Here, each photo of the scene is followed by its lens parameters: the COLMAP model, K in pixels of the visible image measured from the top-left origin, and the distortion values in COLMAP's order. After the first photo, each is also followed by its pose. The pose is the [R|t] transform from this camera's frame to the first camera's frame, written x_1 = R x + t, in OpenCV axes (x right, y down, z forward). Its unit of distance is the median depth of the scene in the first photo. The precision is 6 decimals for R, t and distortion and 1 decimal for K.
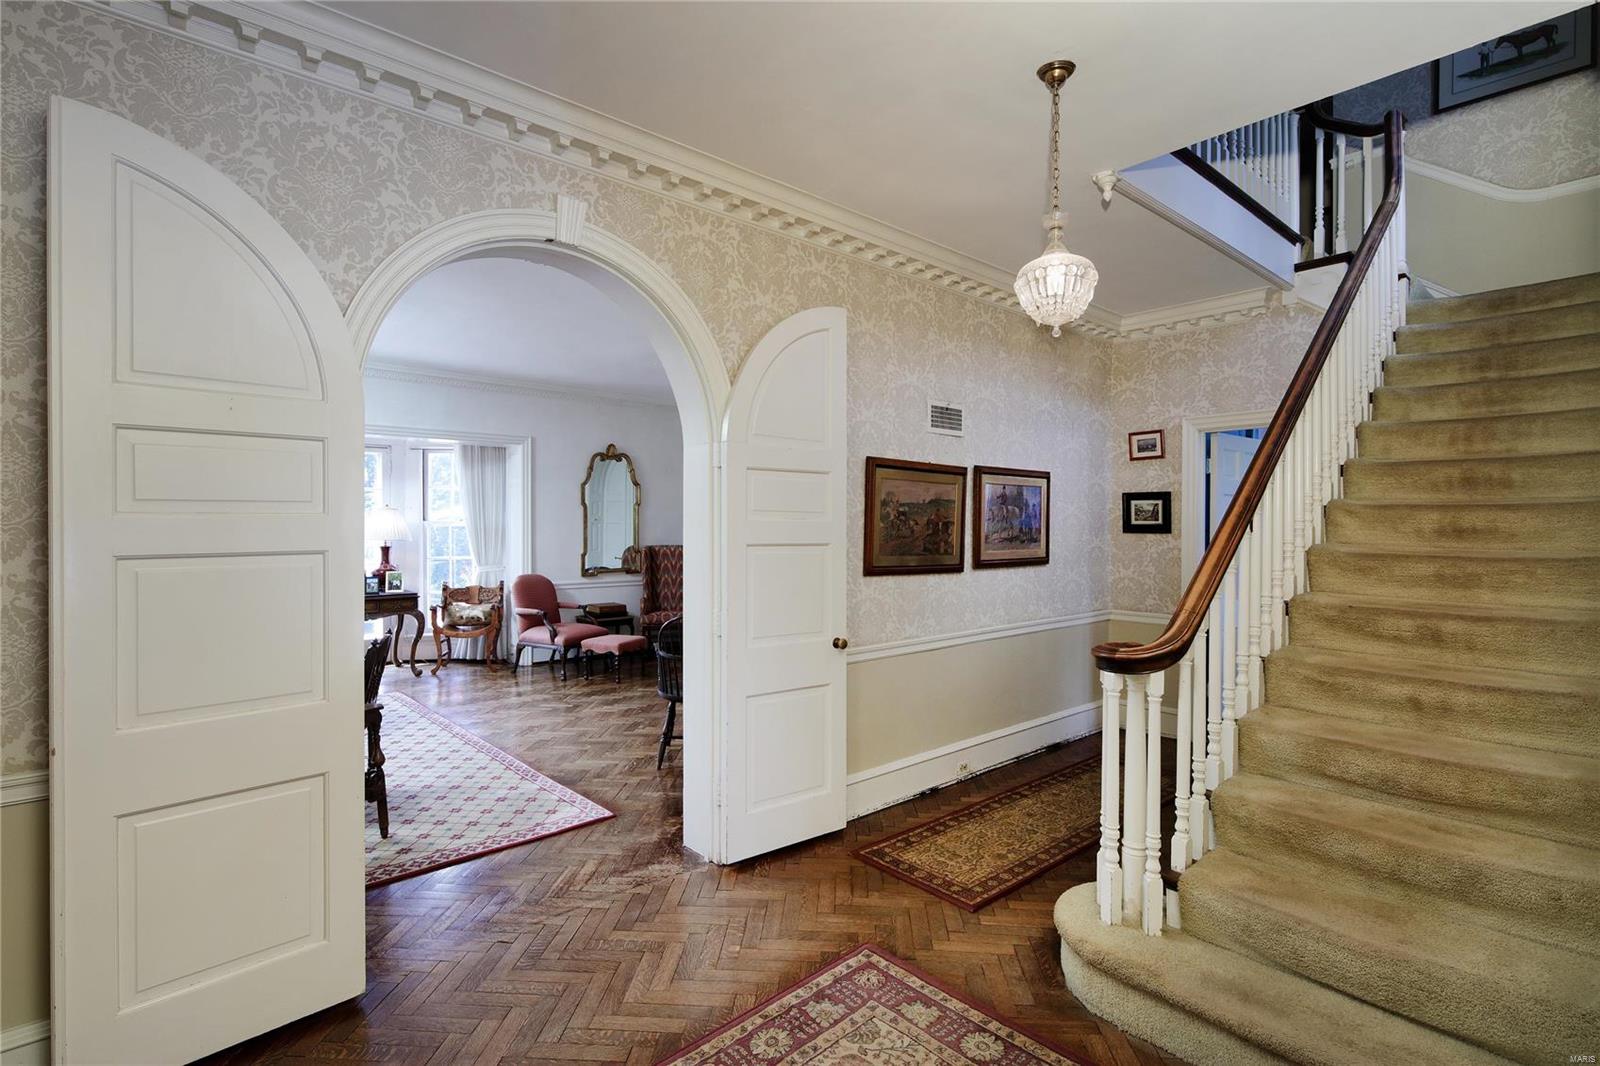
lens RADIAL K [[775.3, 0, 796.3], [0, 775.3, 531.9], [0, 0, 1]] dist [-0.000957, -0.000991]
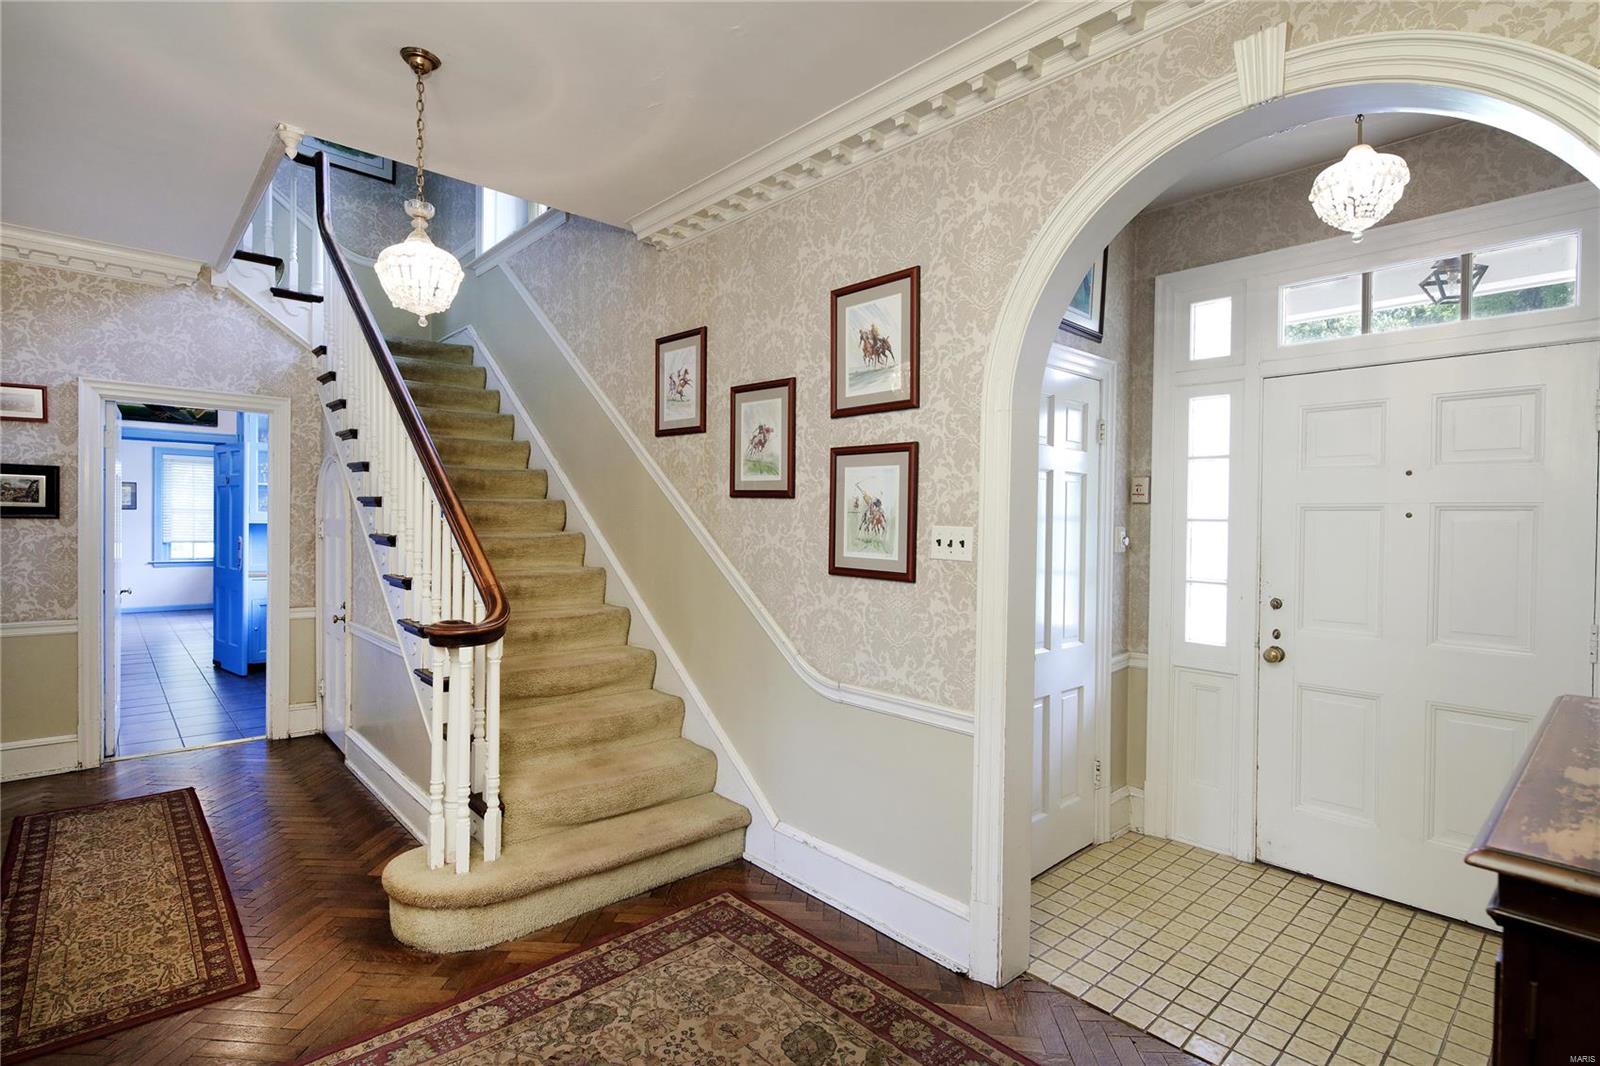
lens RADIAL K [[775.3, 0, 797.0], [0, 775.3, 527.2], [0, 0, 1]] dist [-0.000957, -0.000991]
pose [[-0.013984, -0.011802, 0.999833, -0.480686], [-0.006815, 0.999908, 0.011707, -0.005197], [-0.999879, -0.006650, -0.014063, 0.365596]]
